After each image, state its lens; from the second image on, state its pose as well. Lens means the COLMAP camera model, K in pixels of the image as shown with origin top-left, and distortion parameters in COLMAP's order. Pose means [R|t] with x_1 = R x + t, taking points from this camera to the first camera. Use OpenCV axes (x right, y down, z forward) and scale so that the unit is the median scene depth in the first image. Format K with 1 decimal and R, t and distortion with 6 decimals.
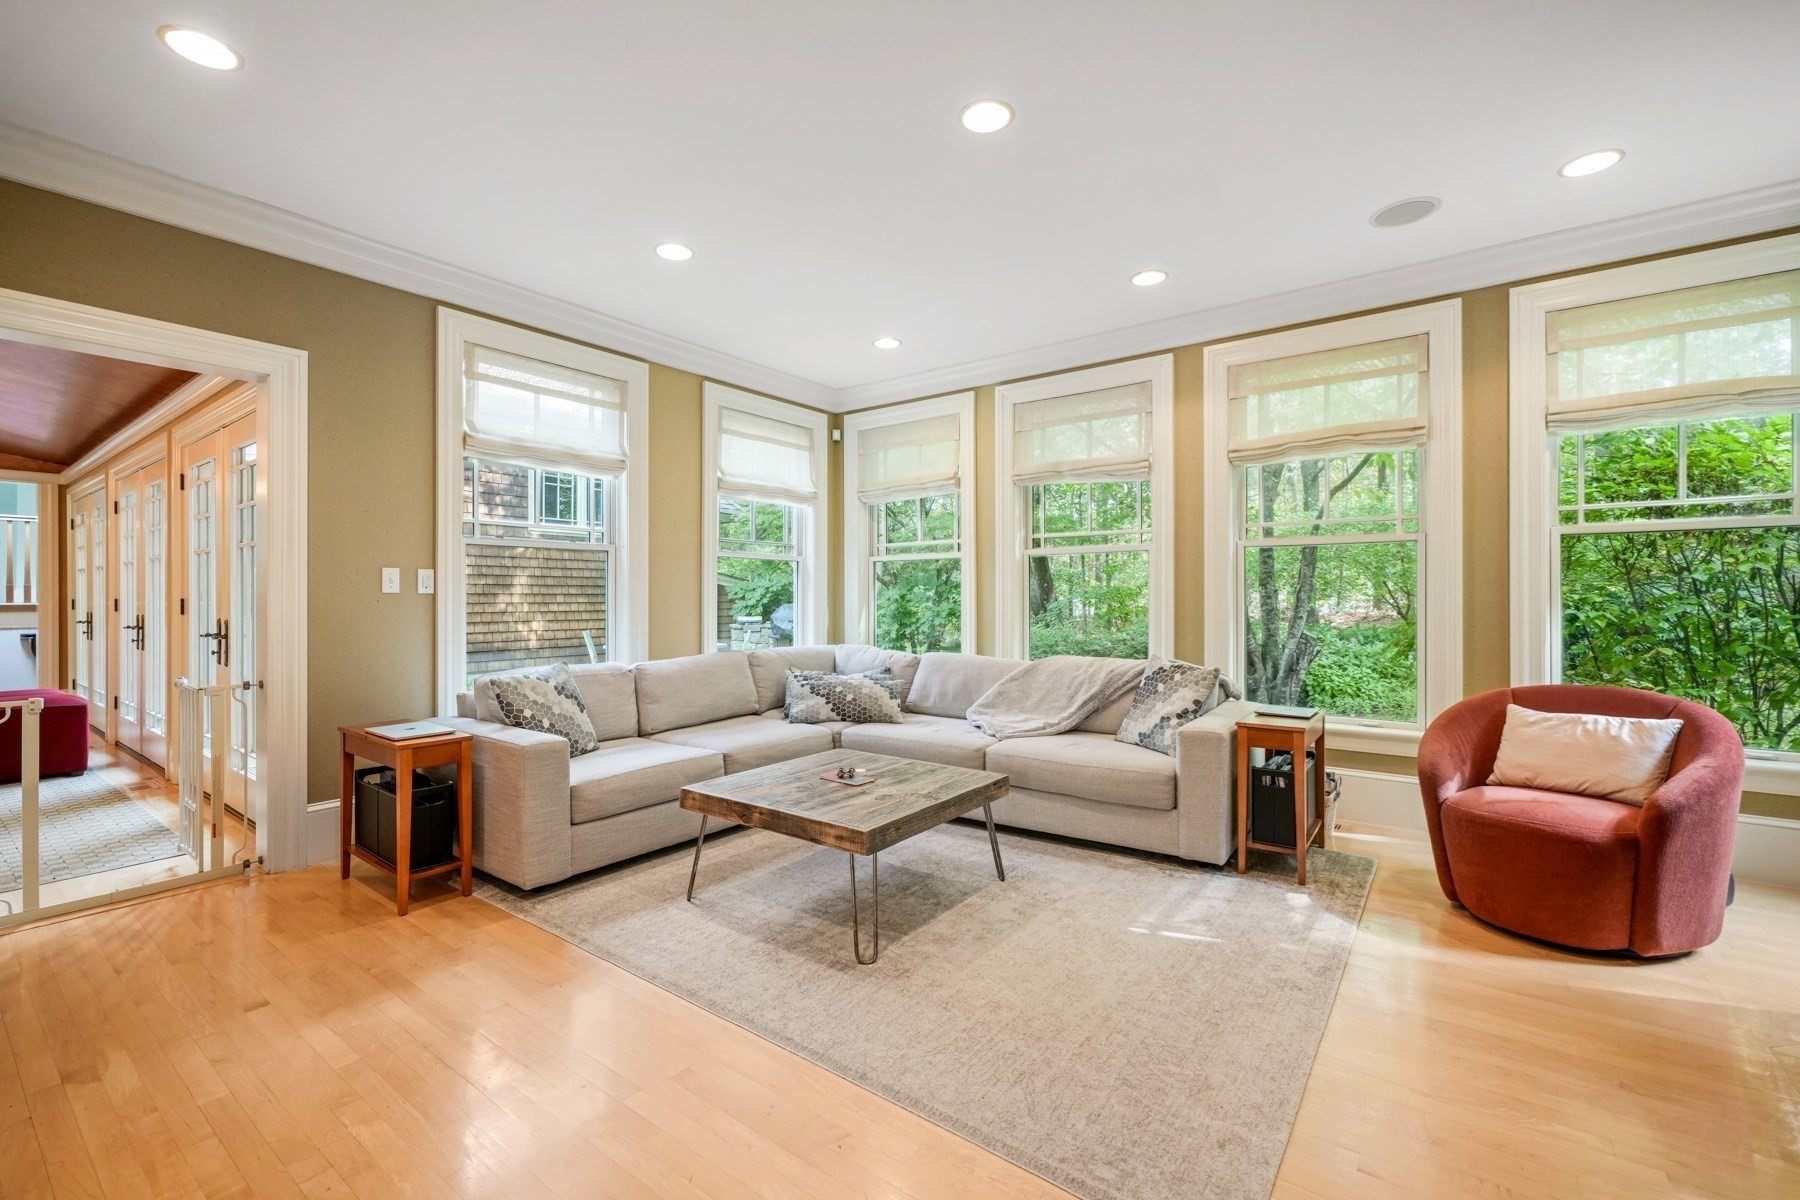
lens RADIAL K [[756.2, 0, 890.2], [0, 756.2, 599.7], [0, 0, 1]] dist [-0.001550, -0.000135]
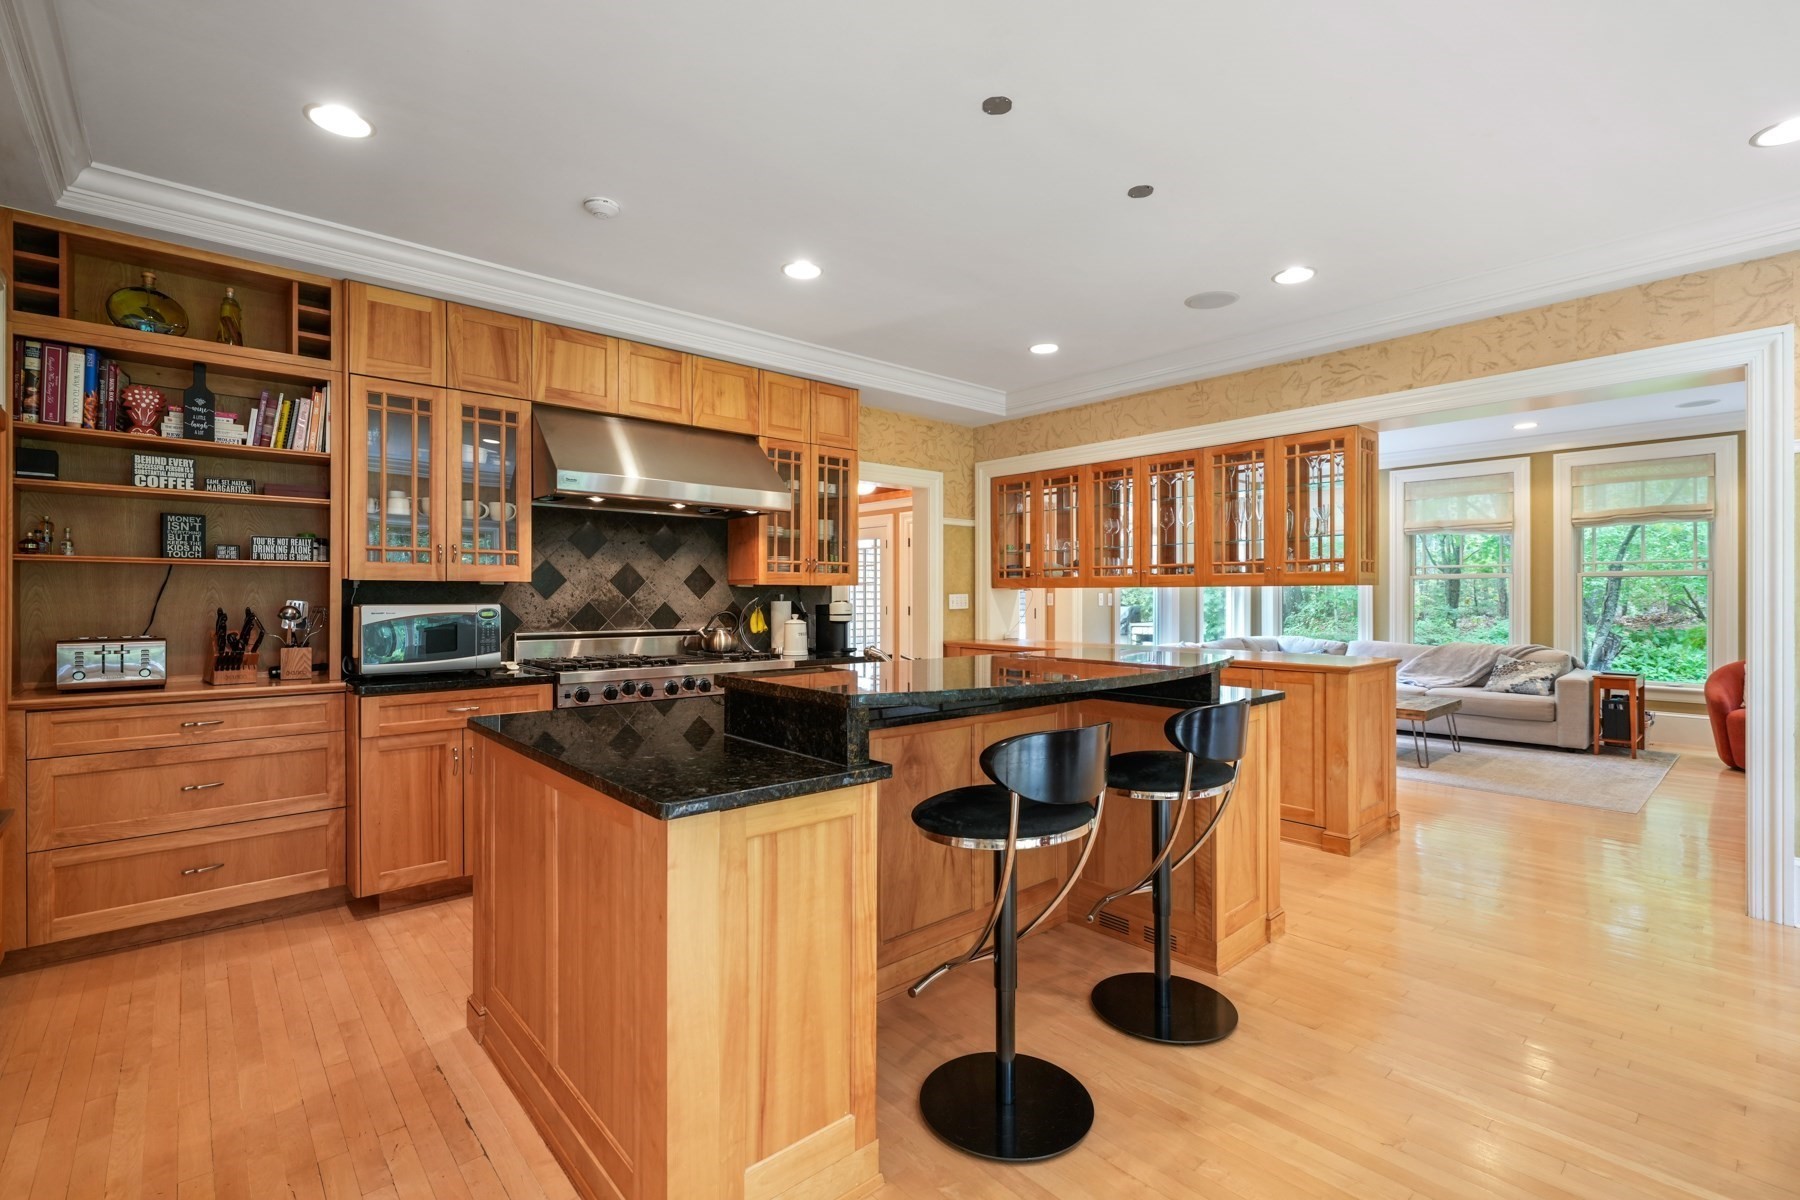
lens RADIAL K [[797.5, 0, 891.0], [0, 797.5, 597.8], [0, 0, 1]] dist [0.002751, -0.000591]
pose [[0.980034, -0.000250, -0.198828, -0.631502], [0.000013, 0.999999, -0.001194, -0.022557], [0.198829, 0.001168, 0.980034, -0.955832]]
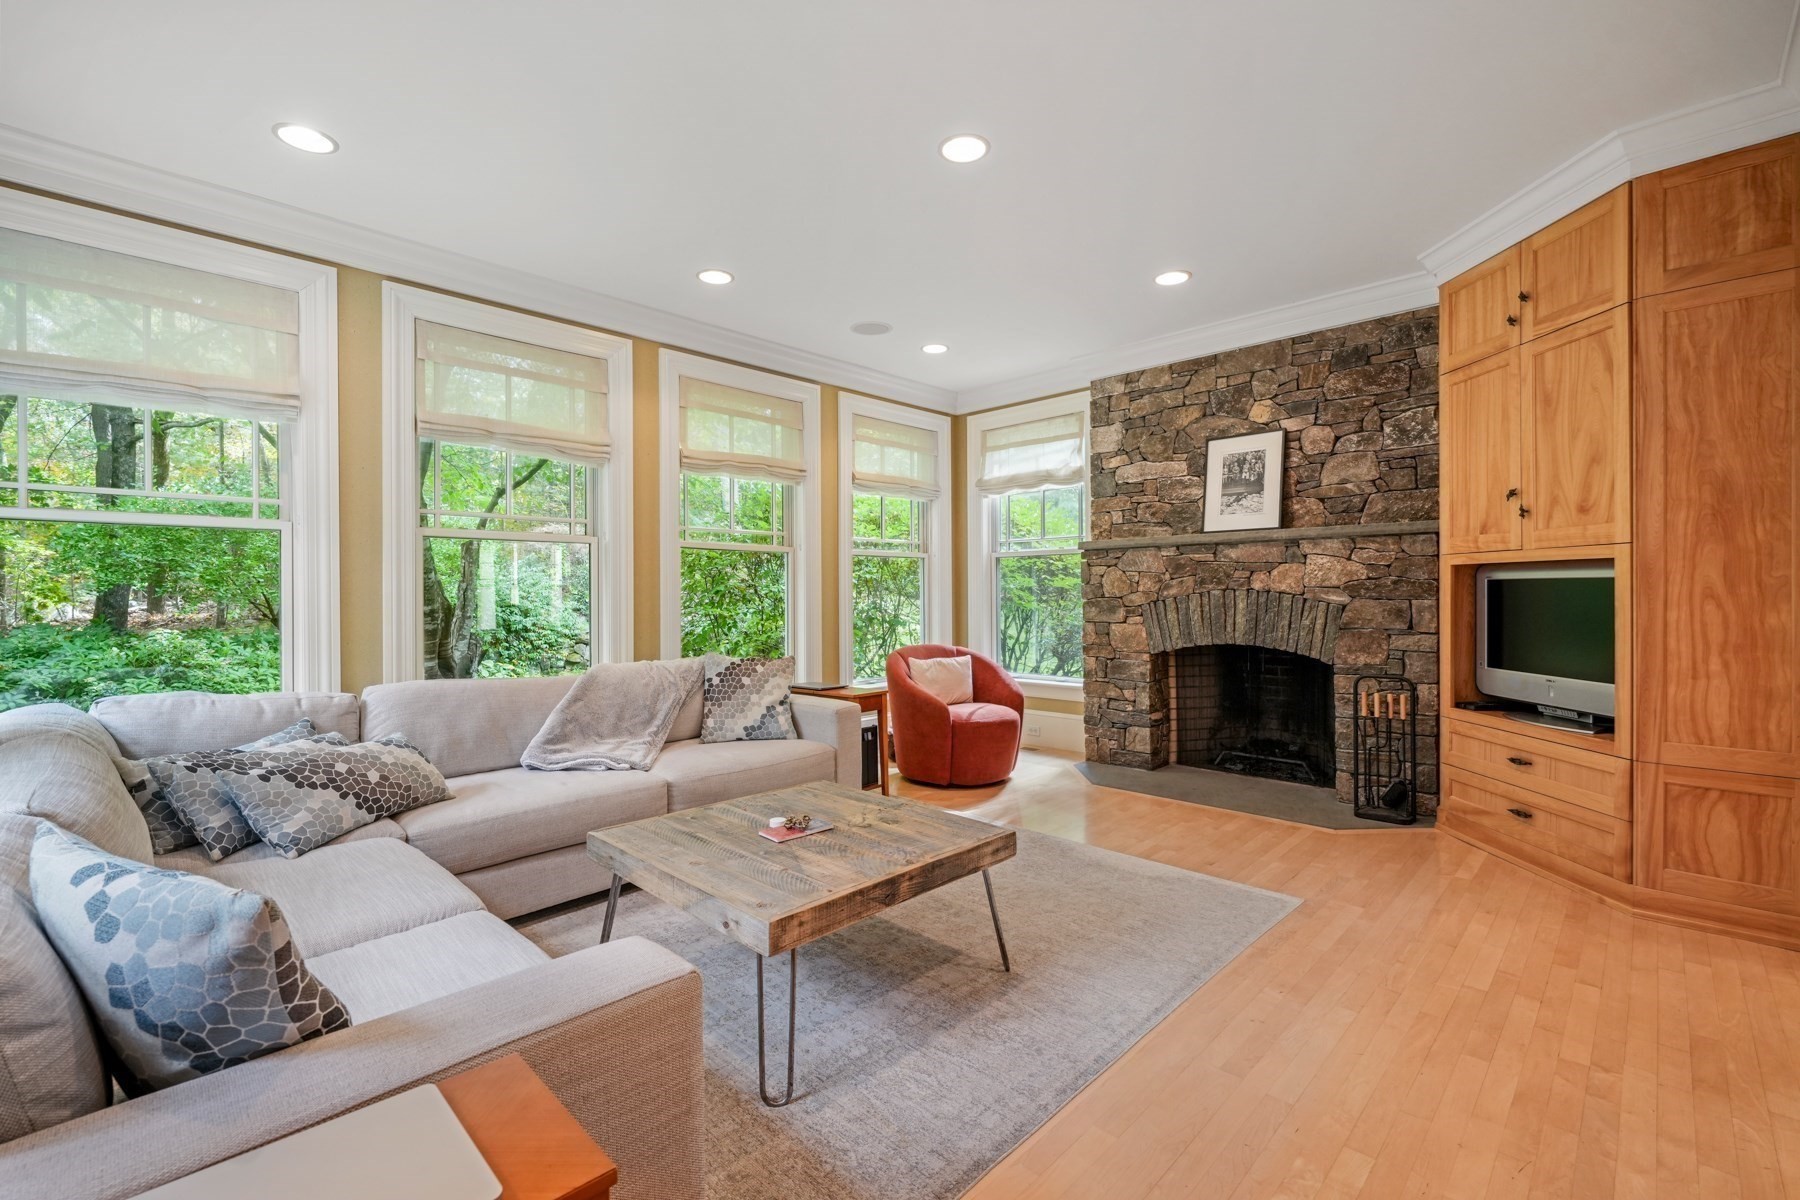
lens RADIAL K [[797.5, 0, 894.5], [0, 797.5, 595.3], [0, 0, 1]] dist [0.002751, -0.000591]
pose [[0.125688, -0.012711, 0.991988, -0.596431], [-0.005333, 0.999895, 0.013488, -0.017301], [-0.992056, -0.006986, 0.125607, 0.538252]]
